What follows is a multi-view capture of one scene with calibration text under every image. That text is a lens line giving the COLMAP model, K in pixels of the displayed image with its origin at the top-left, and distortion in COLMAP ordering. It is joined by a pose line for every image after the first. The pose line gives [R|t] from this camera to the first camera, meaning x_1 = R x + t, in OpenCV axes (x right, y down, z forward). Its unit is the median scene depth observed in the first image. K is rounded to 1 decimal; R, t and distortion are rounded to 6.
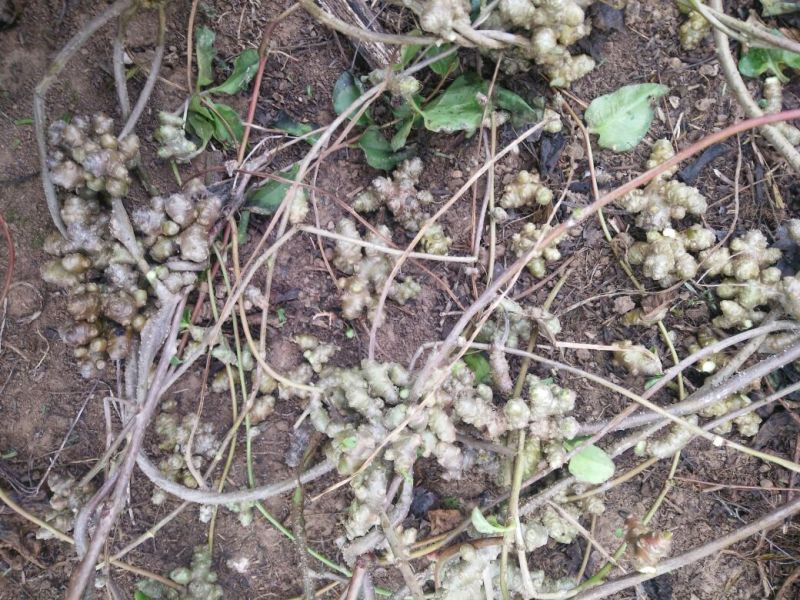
lens RADIAL K [[621.6, 0, 403.4], [0, 621.6, 299.9], [0, 0, 1]] dist [0.003336, -0.005487]
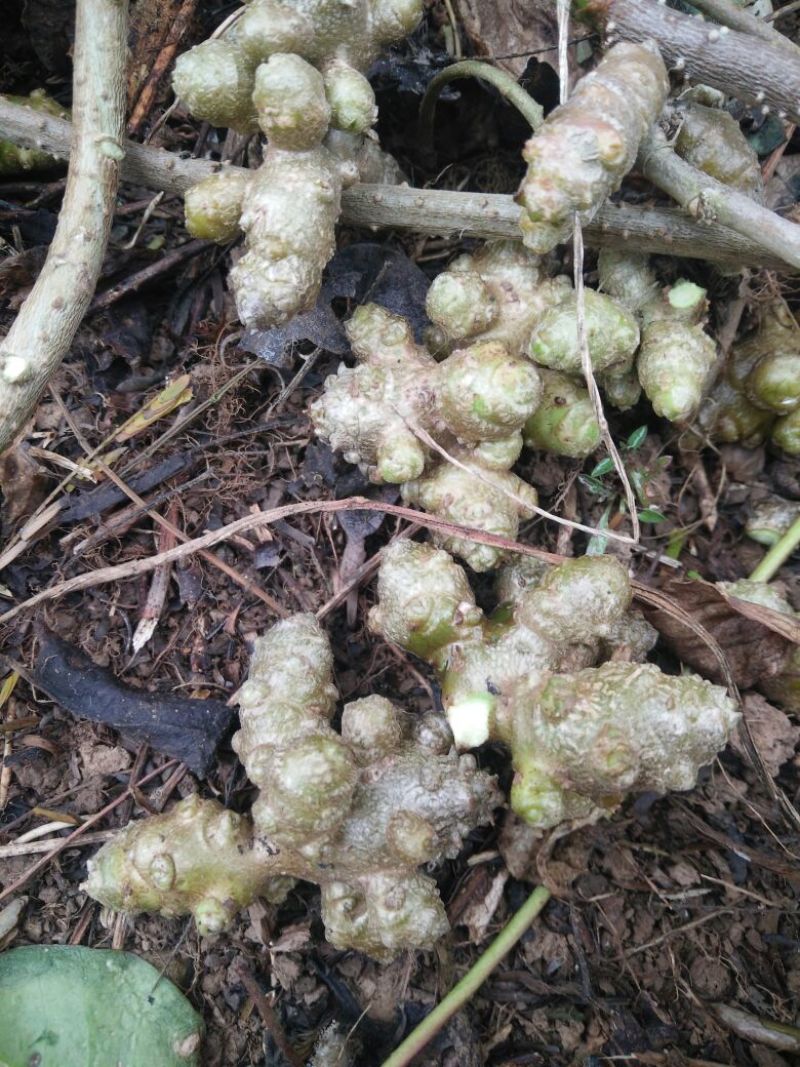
lens RADIAL K [[829.1, 0, 398.7], [0, 829.1, 533.9], [0, 0, 1]] dist [0.003336, -0.005487]
pose [[-0.436359, -0.846955, 0.303738, 0.392534], [0.899512, -0.418756, 0.124588, -0.135541], [0.021672, 0.327581, 0.944574, 0.666084]]
